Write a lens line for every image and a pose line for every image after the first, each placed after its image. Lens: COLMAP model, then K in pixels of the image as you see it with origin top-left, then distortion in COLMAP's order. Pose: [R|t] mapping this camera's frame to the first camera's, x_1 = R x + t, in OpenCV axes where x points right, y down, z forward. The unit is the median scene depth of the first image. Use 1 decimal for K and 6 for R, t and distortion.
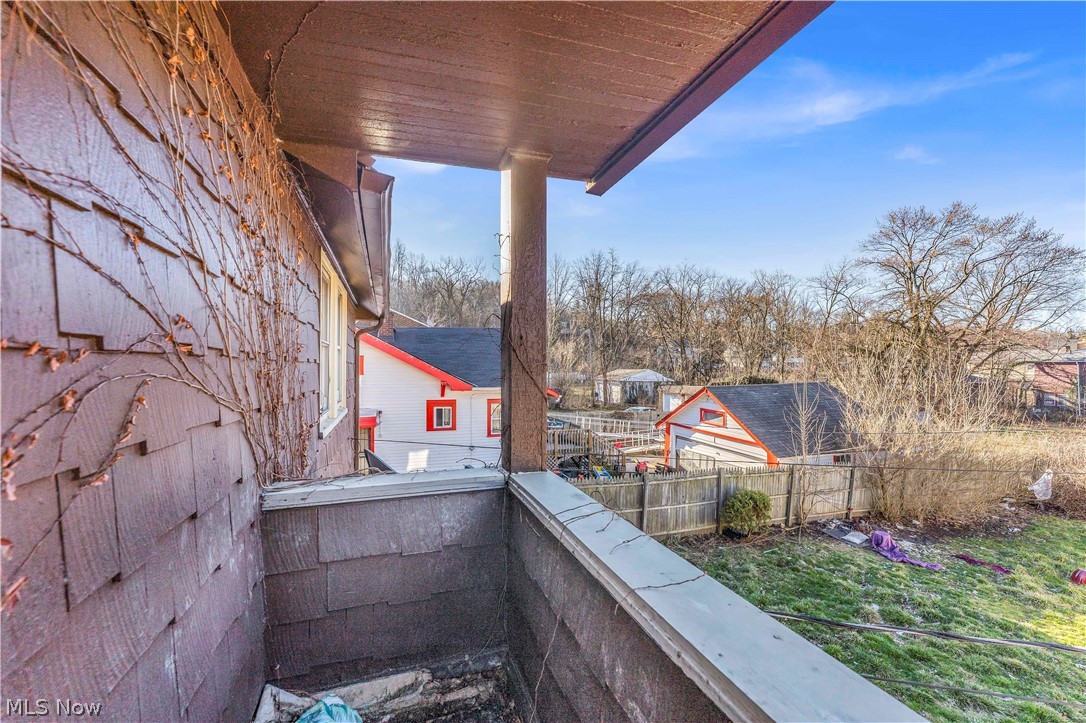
lens RADIAL K [[444.2, 0, 536.0], [0, 444.2, 364.1], [0, 0, 1]] dist [-0.000229, 0.000078]
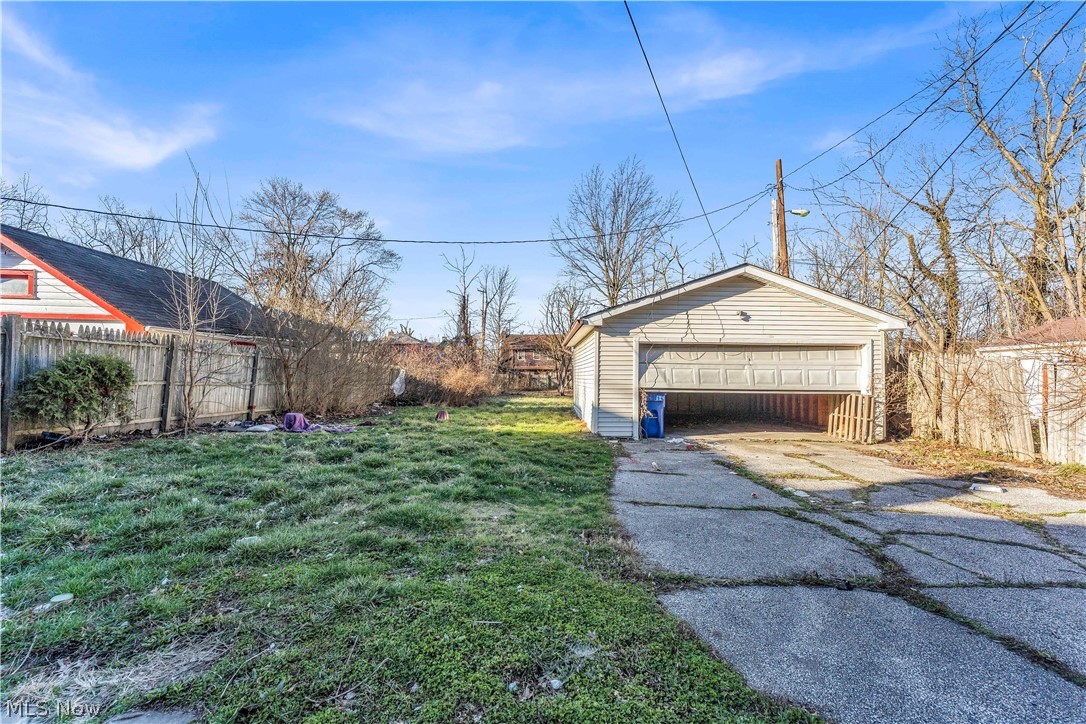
lens RADIAL K [[444.2, 0, 537.0], [0, 444.2, 365.3], [0, 0, 1]] dist [-0.000229, 0.000078]
pose [[0.333895, 0.013052, 0.942520, 0.132310], [0.004456, 0.999871, -0.015424, 0.267308], [-0.942600, 0.009350, 0.333794, 0.260510]]
